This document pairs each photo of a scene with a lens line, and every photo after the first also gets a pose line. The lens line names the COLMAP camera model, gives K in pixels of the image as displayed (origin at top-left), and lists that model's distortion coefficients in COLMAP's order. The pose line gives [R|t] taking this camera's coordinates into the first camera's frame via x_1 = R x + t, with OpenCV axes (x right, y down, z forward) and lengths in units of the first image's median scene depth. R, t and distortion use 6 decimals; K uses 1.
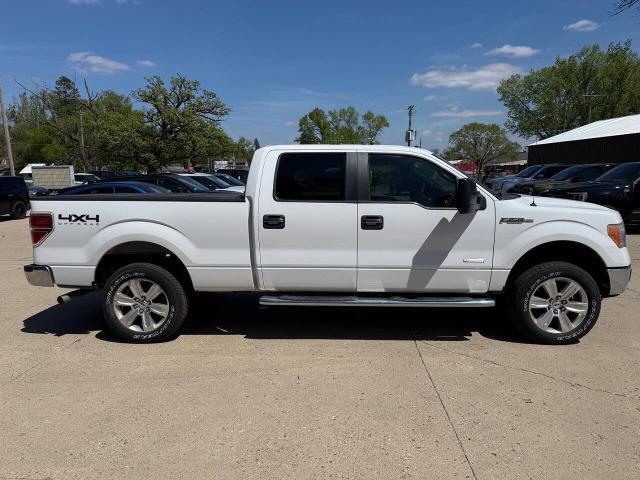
lens RADIAL K [[444.9, 0, 320.0], [0, 444.9, 240.0], [0, 0, 1]] dist [0.094147, -0.142227]
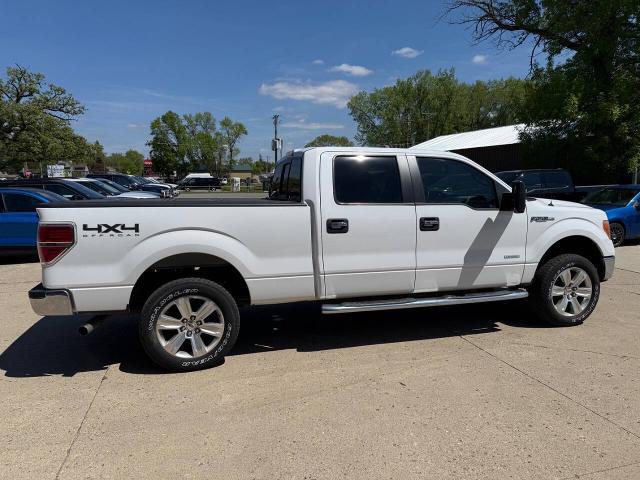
lens RADIAL K [[444.9, 0, 320.0], [0, 444.9, 240.0], [0, 0, 1]] dist [0.094147, -0.142227]
pose [[0.950046, -0.036537, 0.309965, -0.425782], [0.041646, 0.999084, -0.009877, -0.002909], [-0.309320, 0.022292, 0.950697, 0.099550]]
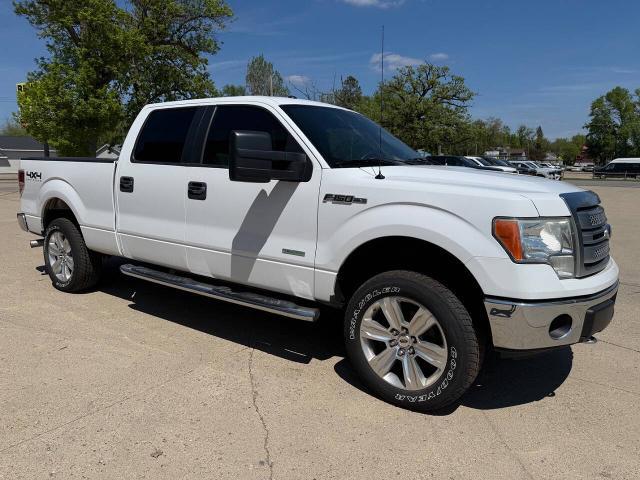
lens RADIAL K [[449.1, 0, 321.5], [0, 449.1, 237.9], [0, 0, 1]] dist [0.057389, -0.077052]
pose [[0.833536, 0.107388, -0.541928, 0.738228], [-0.100274, 0.994041, 0.042749, -0.011123], [0.543290, 0.018708, 0.839337, 0.417841]]
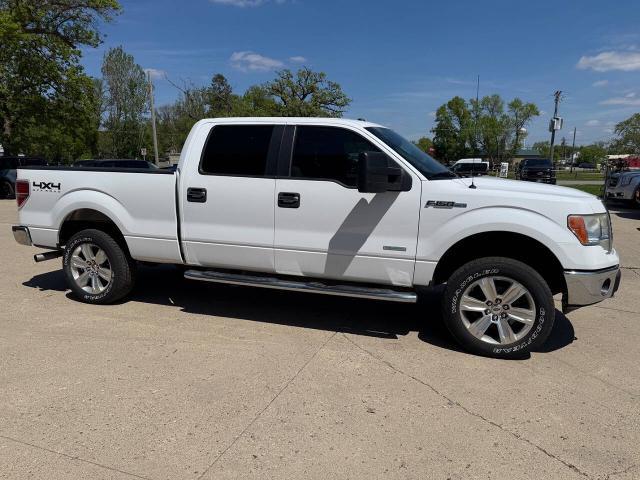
lens RADIAL K [[449.1, 0, 321.5], [0, 449.1, 237.9], [0, 0, 1]] dist [0.057389, -0.077052]
pose [[0.956249, 0.064885, -0.285268, 0.440426], [-0.061569, 0.997890, 0.020589, 0.015748], [0.286002, -0.002125, 0.958227, 0.118504]]
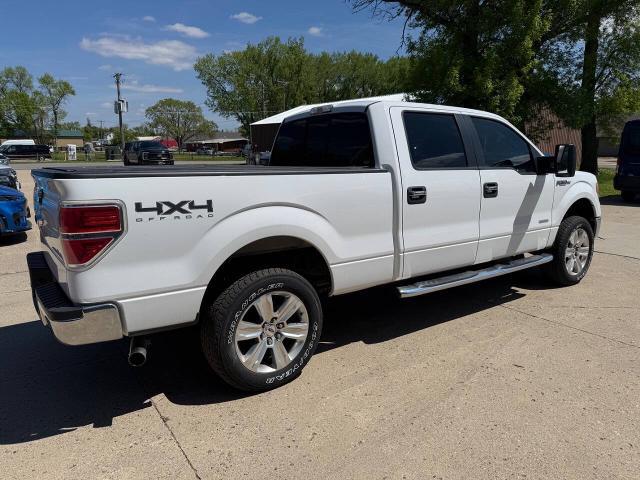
lens RADIAL K [[449.1, 0, 321.5], [0, 449.1, 237.9], [0, 0, 1]] dist [0.057389, -0.077052]
pose [[0.795951, -0.108188, 0.595615, -0.727052], [0.082048, 0.994101, 0.070925, -0.034988], [-0.599775, -0.007584, 0.800133, 0.429660]]
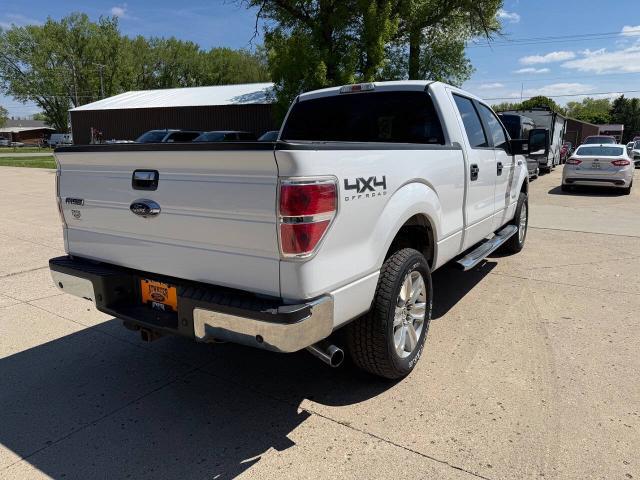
lens RADIAL K [[454.1, 0, 320.4], [0, 454.1, 230.5], [0, 0, 1]] dist [0.006806, -0.000741]
pose [[0.519969, -0.152667, 0.840431, -0.996477], [0.116025, 0.987403, 0.107581, -0.057639], [-0.846268, 0.041573, 0.531132, 0.767541]]
